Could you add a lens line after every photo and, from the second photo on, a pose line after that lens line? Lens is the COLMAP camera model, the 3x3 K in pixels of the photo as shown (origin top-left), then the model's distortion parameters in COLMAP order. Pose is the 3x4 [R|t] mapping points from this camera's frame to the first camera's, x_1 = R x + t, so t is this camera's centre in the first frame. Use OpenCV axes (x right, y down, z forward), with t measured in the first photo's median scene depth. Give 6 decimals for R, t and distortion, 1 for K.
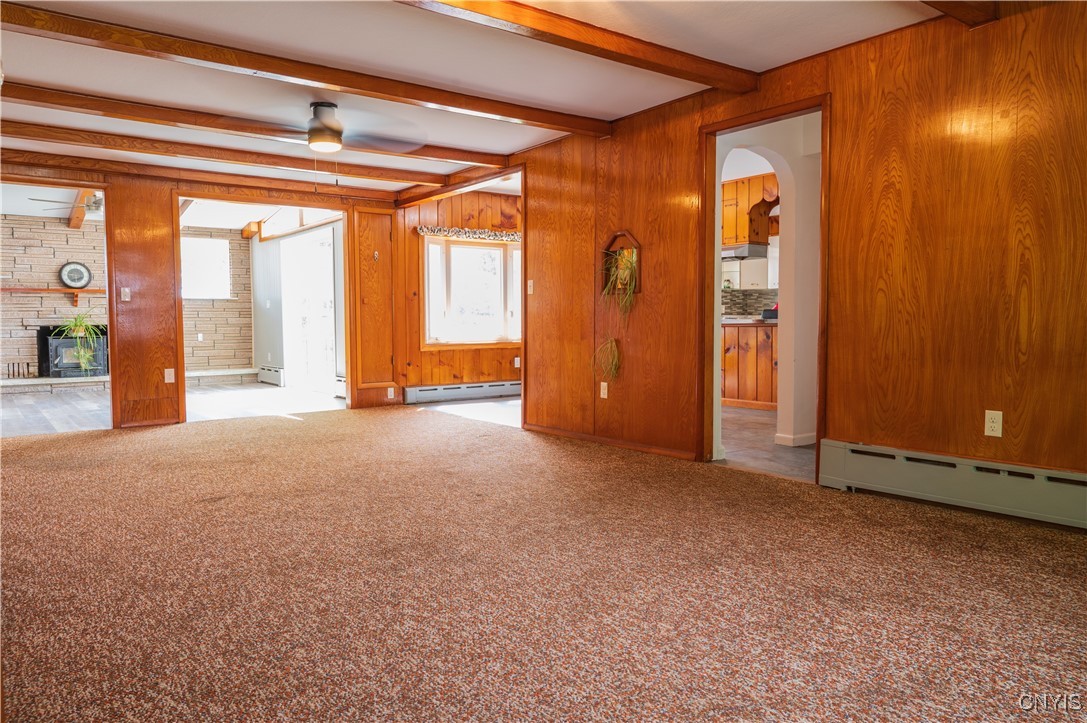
lens RADIAL K [[756.3, 0, 548.7], [0, 756.3, 359.7], [0, 0, 1]] dist [-0.002266, 0.000793]
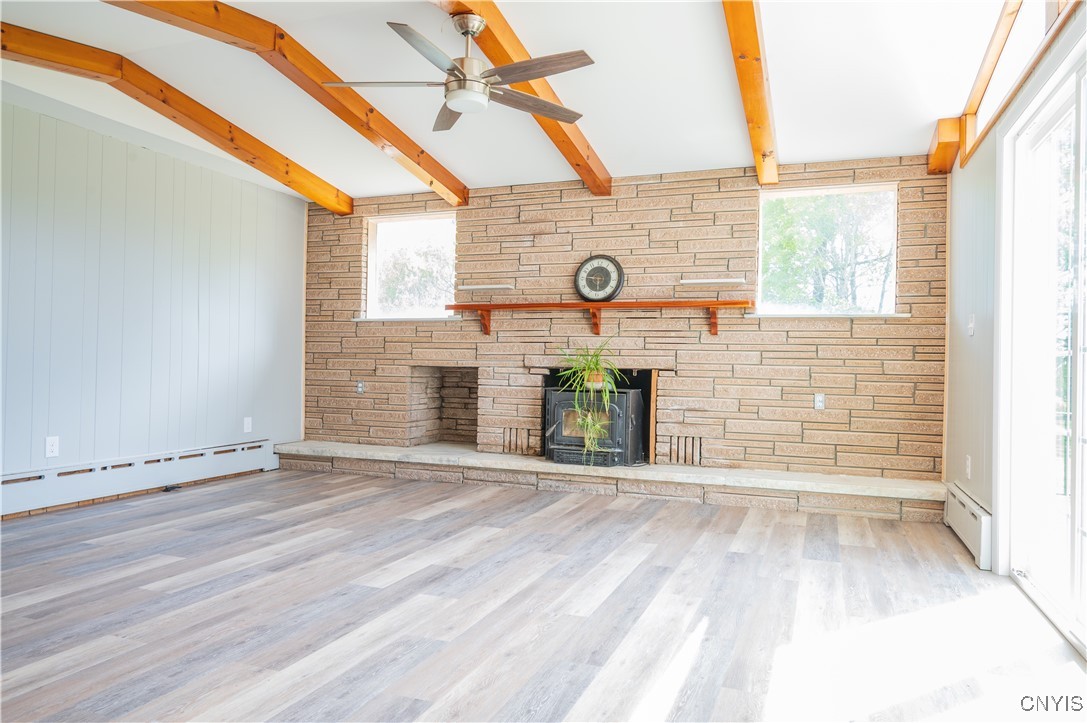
lens RADIAL K [[725.1, 0, 546.2], [0, 725.1, 359.9], [0, 0, 1]] dist [-0.007004, 0.001285]
pose [[0.520097, 0.012298, -0.854019, -0.196441], [-0.065989, 0.997486, -0.025823, -0.036844], [0.851554, 0.069786, 0.519601, 0.714264]]
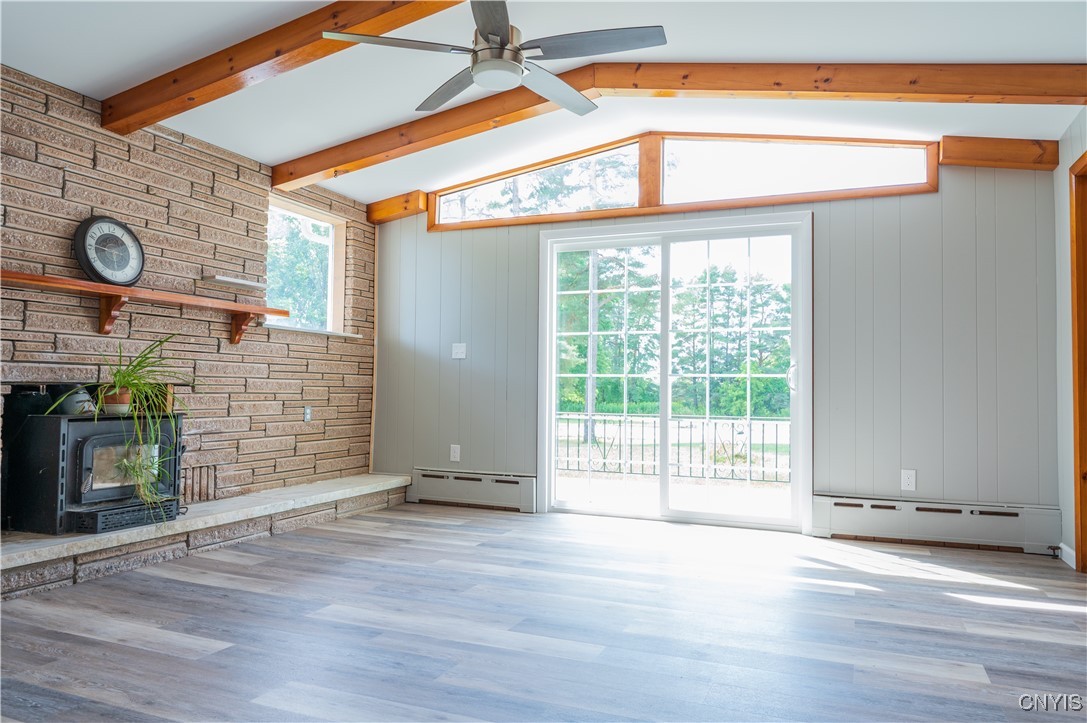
lens RADIAL K [[741.1, 0, 544.6], [0, 741.1, 359.8], [0, 0, 1]] dist [-0.003965, -0.001016]
pose [[0.873279, 0.037907, 0.485743, -0.632137], [0.005130, 0.996198, -0.086966, -0.025280], [-0.487193, 0.078438, 0.869765, 0.593015]]
